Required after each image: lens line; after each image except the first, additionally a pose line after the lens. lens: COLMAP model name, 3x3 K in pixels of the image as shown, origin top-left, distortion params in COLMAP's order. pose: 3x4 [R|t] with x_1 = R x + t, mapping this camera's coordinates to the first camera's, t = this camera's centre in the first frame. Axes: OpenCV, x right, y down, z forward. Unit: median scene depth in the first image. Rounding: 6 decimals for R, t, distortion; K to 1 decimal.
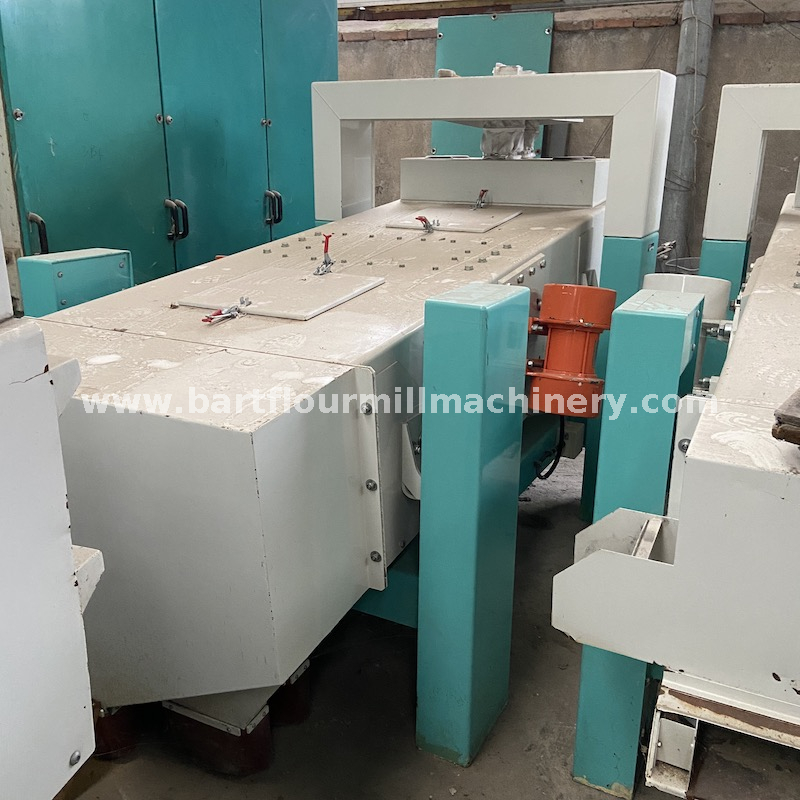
lens RADIAL K [[821.2, 0, 400.0], [0, 821.2, 400.0], [0, 0, 1]] dist [0.130180, -0.164103]
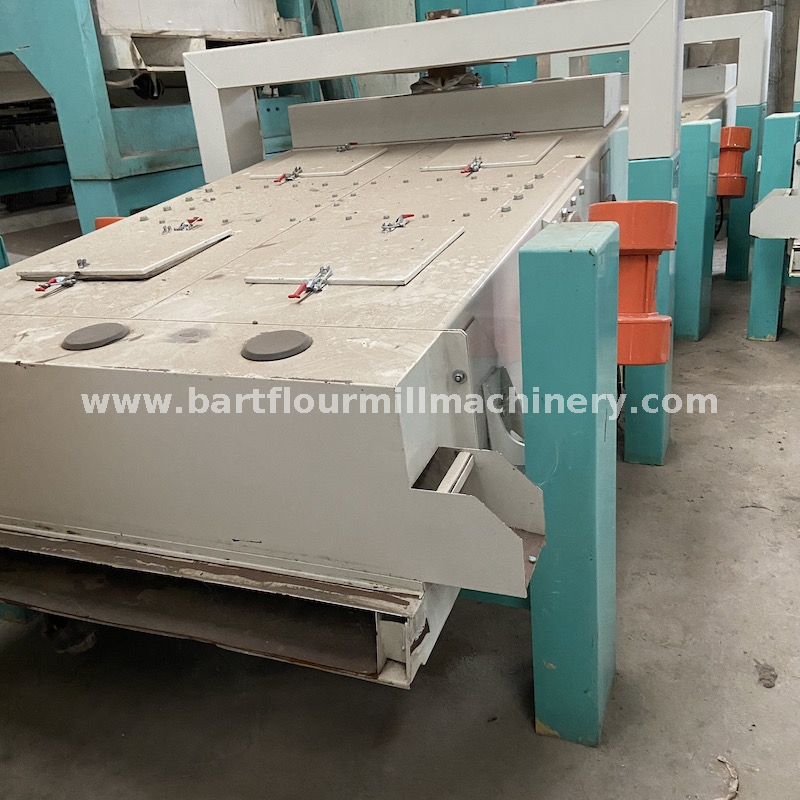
lens RADIAL K [[821.2, 0, 400.0], [0, 821.2, 400.0], [0, 0, 1]] dist [0.130180, -0.164103]
pose [[0.994441, -0.069921, -0.078728, -0.389671], [0.074183, 0.995857, 0.052580, 0.292799], [0.074725, -0.058128, 0.995509, -0.923856]]
